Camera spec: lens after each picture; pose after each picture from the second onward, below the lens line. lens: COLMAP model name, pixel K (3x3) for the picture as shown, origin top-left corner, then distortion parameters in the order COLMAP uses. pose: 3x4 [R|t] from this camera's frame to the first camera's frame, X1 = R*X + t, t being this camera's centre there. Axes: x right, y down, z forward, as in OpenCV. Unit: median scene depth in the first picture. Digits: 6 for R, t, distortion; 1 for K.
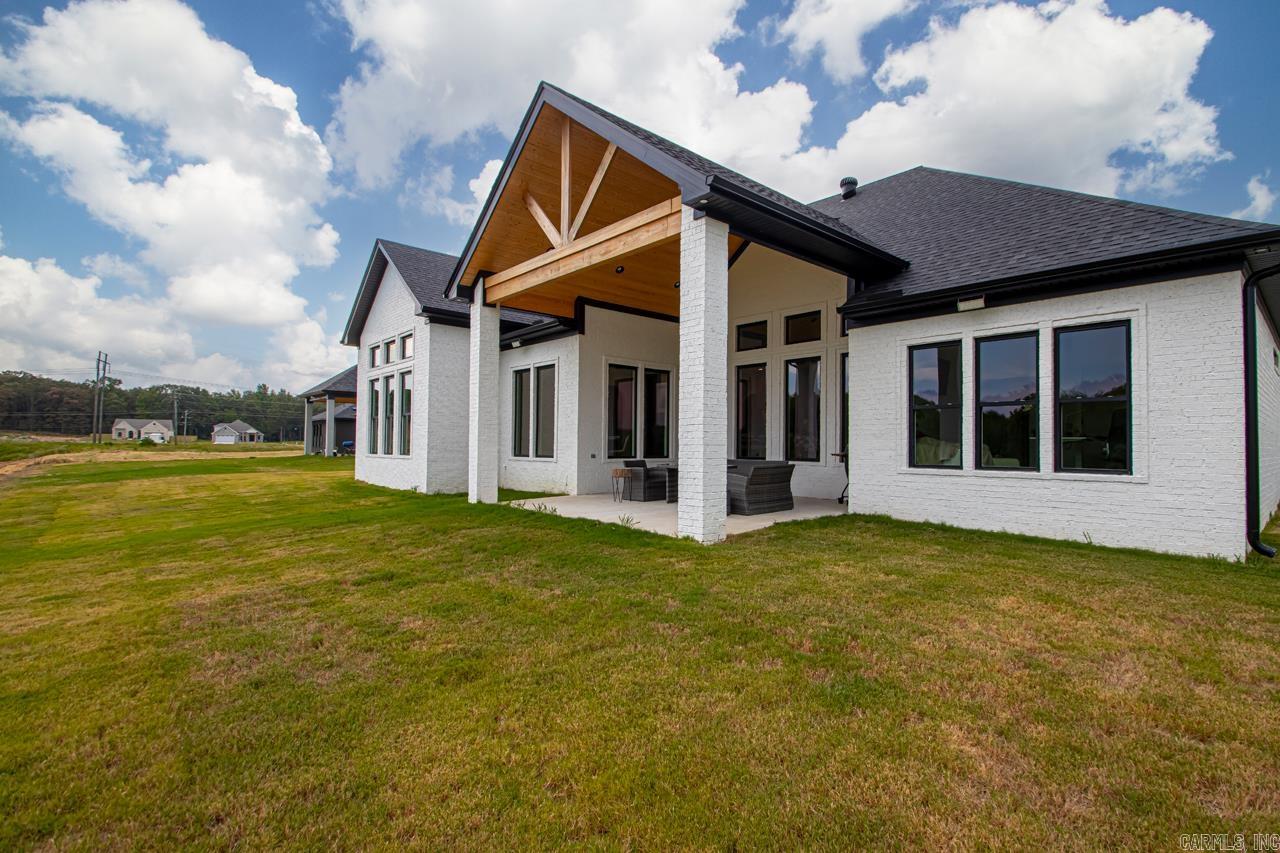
lens RADIAL K [[606.0, 0, 640.0], [0, 606.0, 426.5], [0, 0, 1]] dist [0.026648, 0.000086]
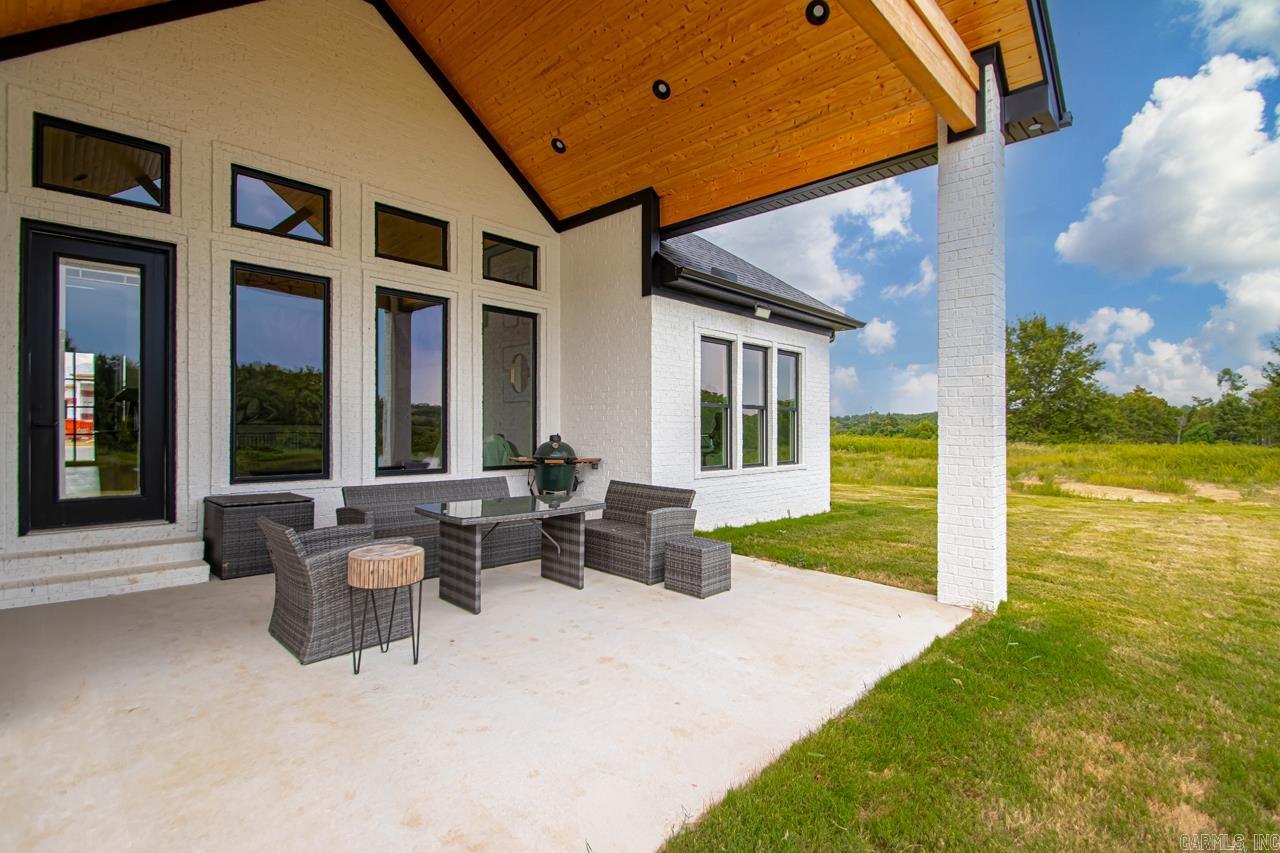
lens RADIAL K [[606.0, 0, 640.0], [0, 606.0, 426.5], [0, 0, 1]] dist [0.026648, 0.000086]
pose [[-0.044934, 0.006166, 0.998971, -0.489341], [-0.022134, 0.999729, -0.007166, 0.009867], [-0.998745, -0.022433, -0.044785, 1.225102]]
